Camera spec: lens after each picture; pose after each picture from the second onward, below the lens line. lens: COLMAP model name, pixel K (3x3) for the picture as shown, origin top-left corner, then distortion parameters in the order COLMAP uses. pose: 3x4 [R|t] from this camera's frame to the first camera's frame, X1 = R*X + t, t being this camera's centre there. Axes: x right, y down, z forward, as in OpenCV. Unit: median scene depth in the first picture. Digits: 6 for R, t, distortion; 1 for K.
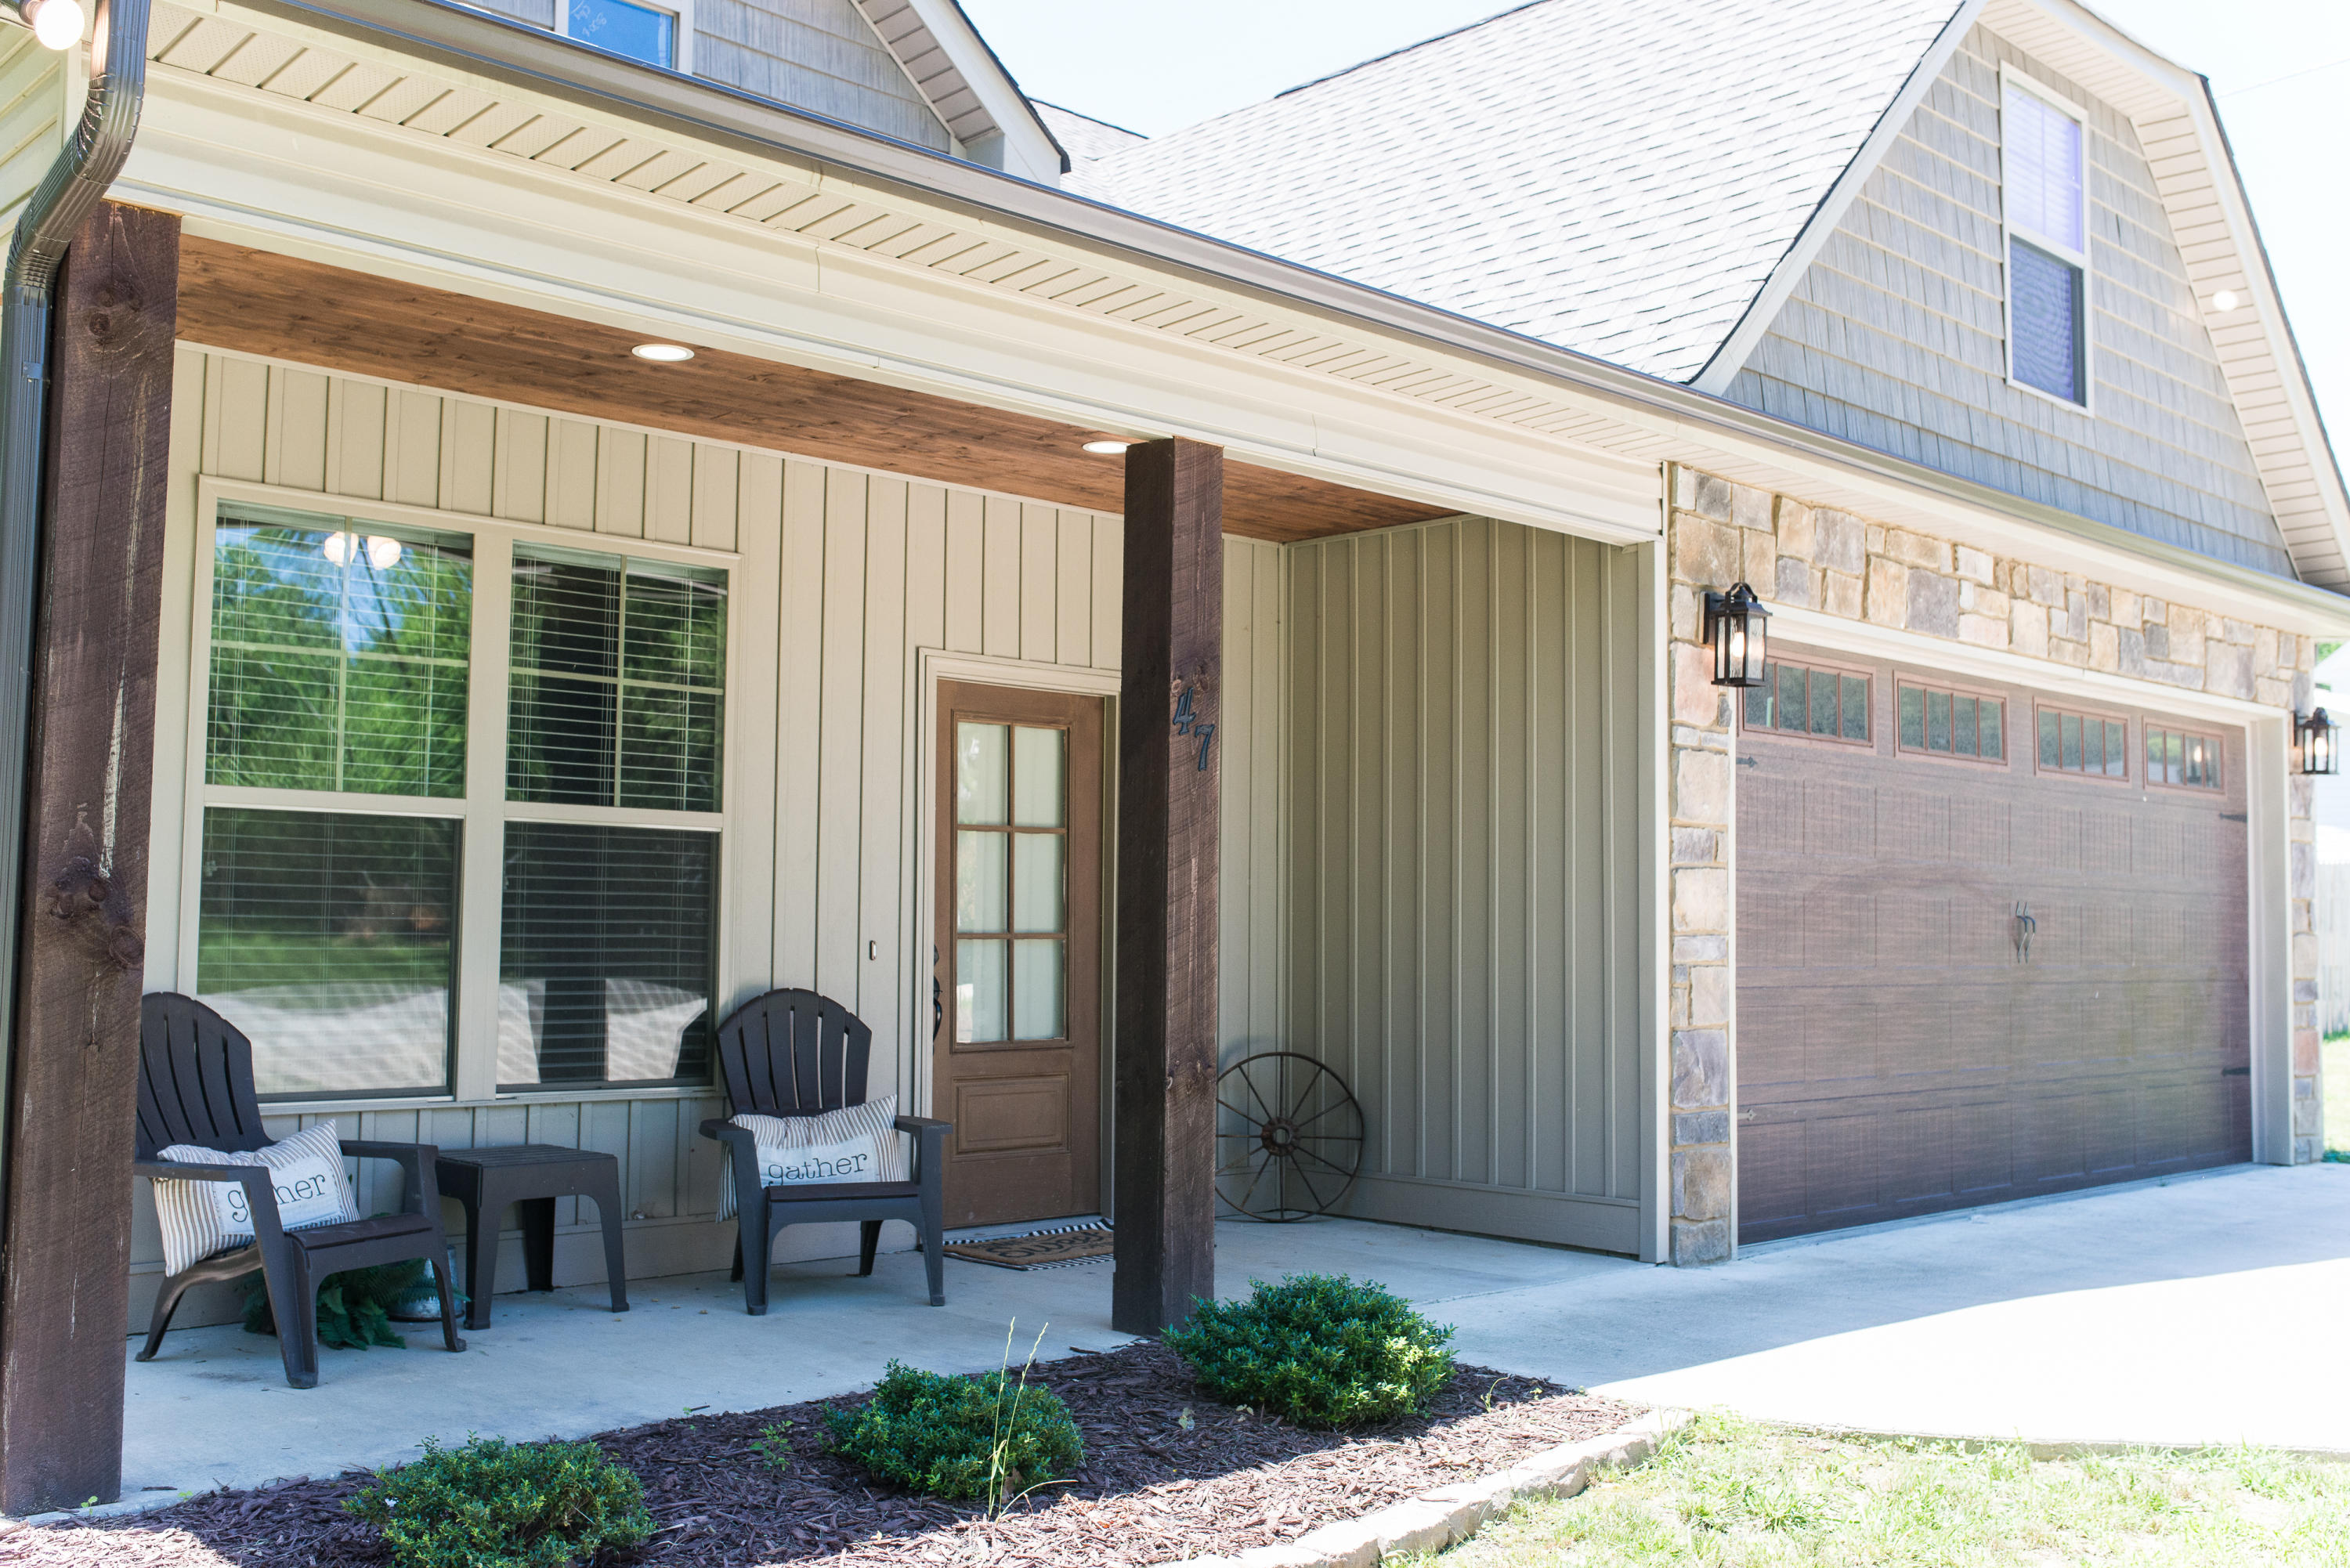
lens RADIAL K [[2222.0, 0, 1175.0], [0, 2222.0, 784.0], [0, 0, 1]] dist [-0.036535, 0.021779]
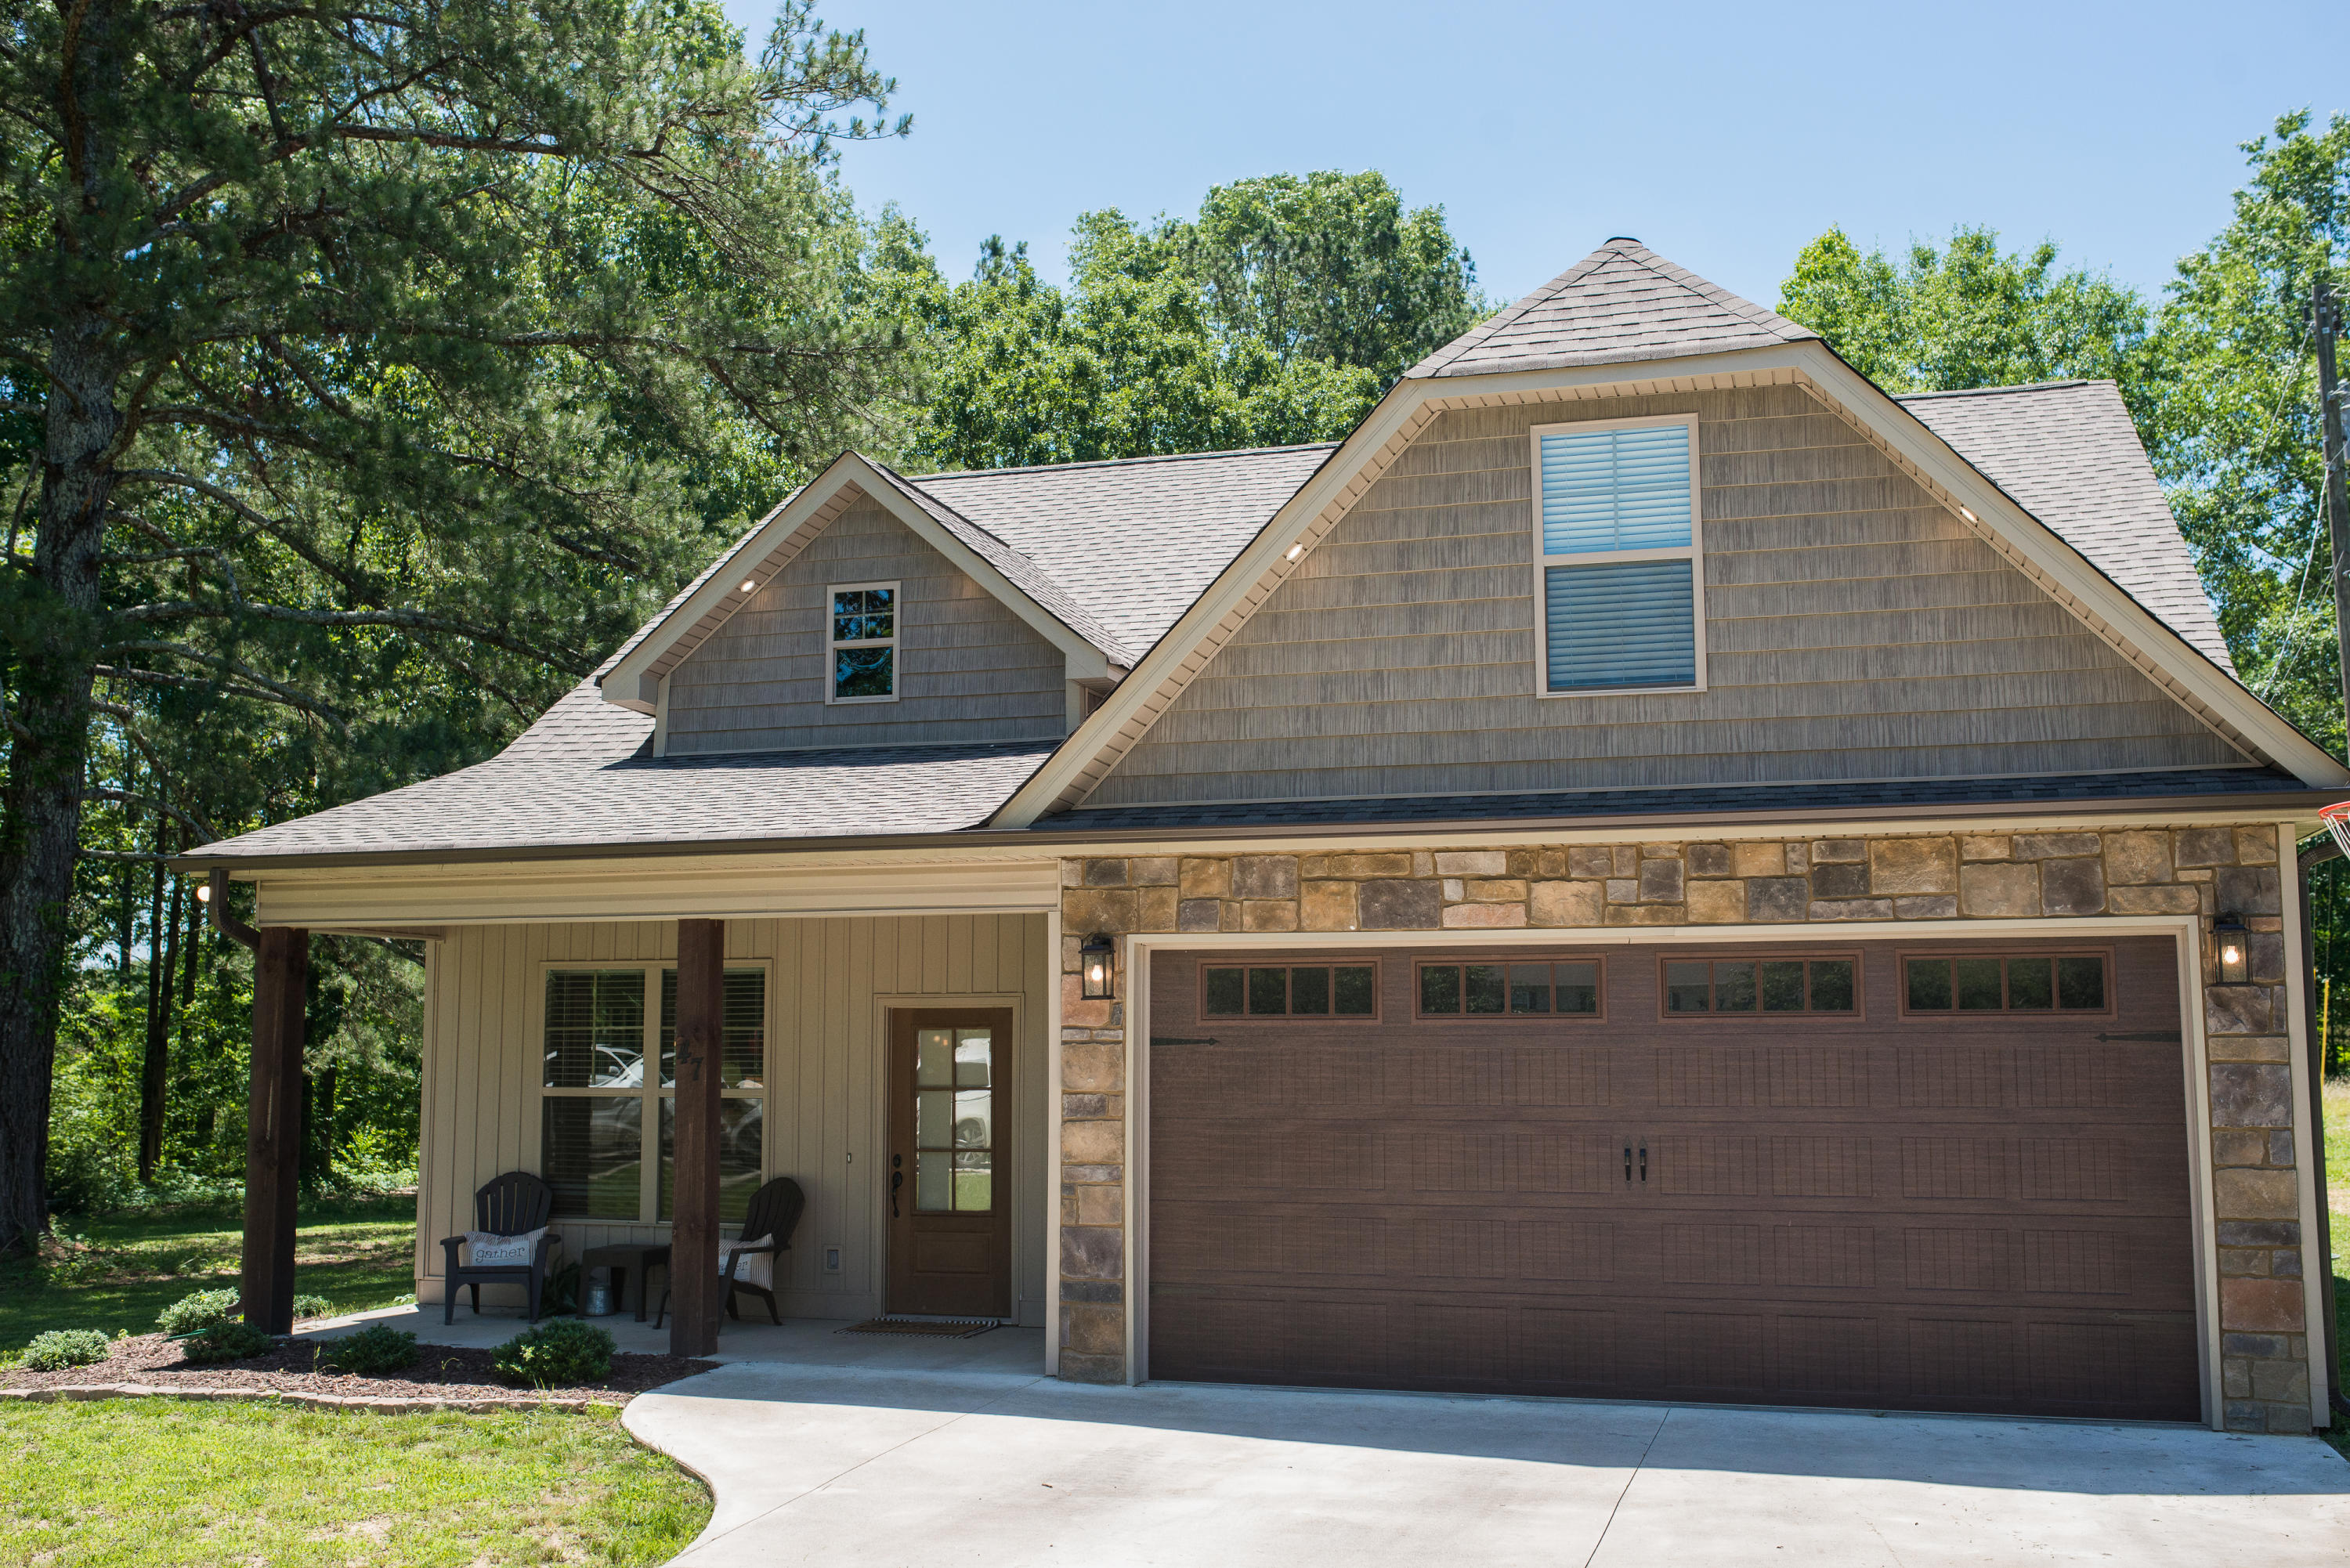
lens RADIAL K [[2222.0, 0, 1175.0], [0, 2222.0, 784.0], [0, 0, 1]] dist [-0.036535, 0.021779]
pose [[0.498632, -0.111170, -0.859656, 1.562601], [0.066265, 0.993728, -0.090072, -0.049464], [0.864277, -0.012053, 0.502871, 0.276289]]
